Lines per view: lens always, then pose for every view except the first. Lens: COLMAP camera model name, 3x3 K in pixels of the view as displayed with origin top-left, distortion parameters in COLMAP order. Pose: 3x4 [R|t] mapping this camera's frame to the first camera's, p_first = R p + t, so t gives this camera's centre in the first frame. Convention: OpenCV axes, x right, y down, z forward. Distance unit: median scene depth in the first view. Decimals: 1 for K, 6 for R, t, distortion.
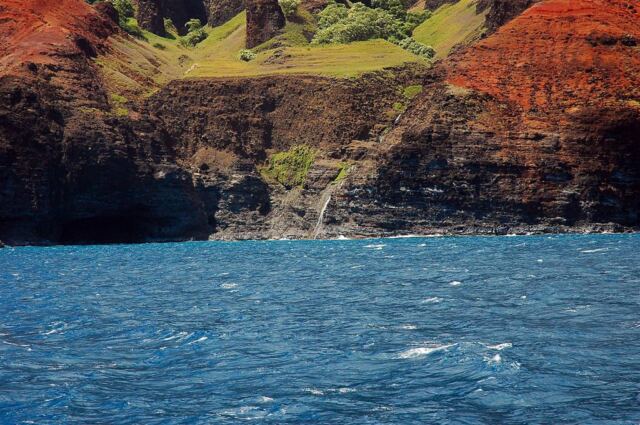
lens RADIAL K [[1773.7, 0, 320.8], [0, 1773.7, 211.2], [0, 0, 1]] dist [0.305119, 0.000000]
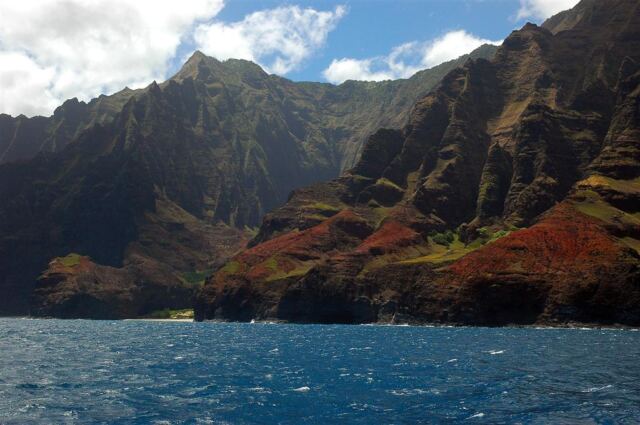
lens RADIAL K [[831.9, 0, 306.6], [0, 831.9, 205.9], [0, 0, 1]] dist [0.108113, 0.000000]
pose [[0.773917, -0.050720, -0.631253, 0.661238], [-0.028422, 0.993001, -0.114631, -0.014264], [0.632649, 0.106656, 0.767059, -0.048034]]
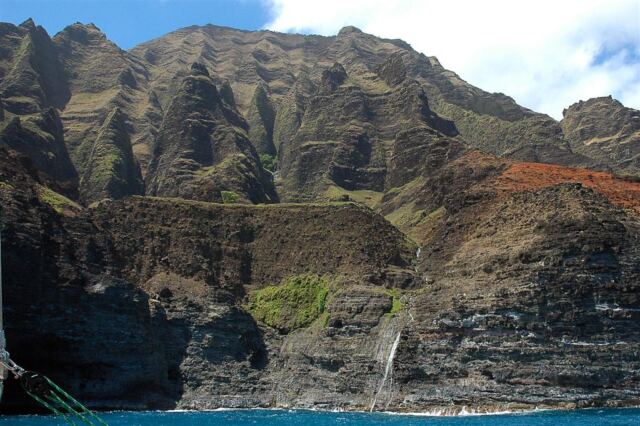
lens RADIAL K [[586.1, 0, 351.3], [0, 586.1, 197.5], [0, 0, 1]] dist [-0.106639, 0.000000]
pose [[0.949835, 0.112310, 0.291892, -0.068264], [-0.013840, 0.947477, -0.319523, 0.010186], [-0.312446, 0.299455, 0.901501, 0.786045]]
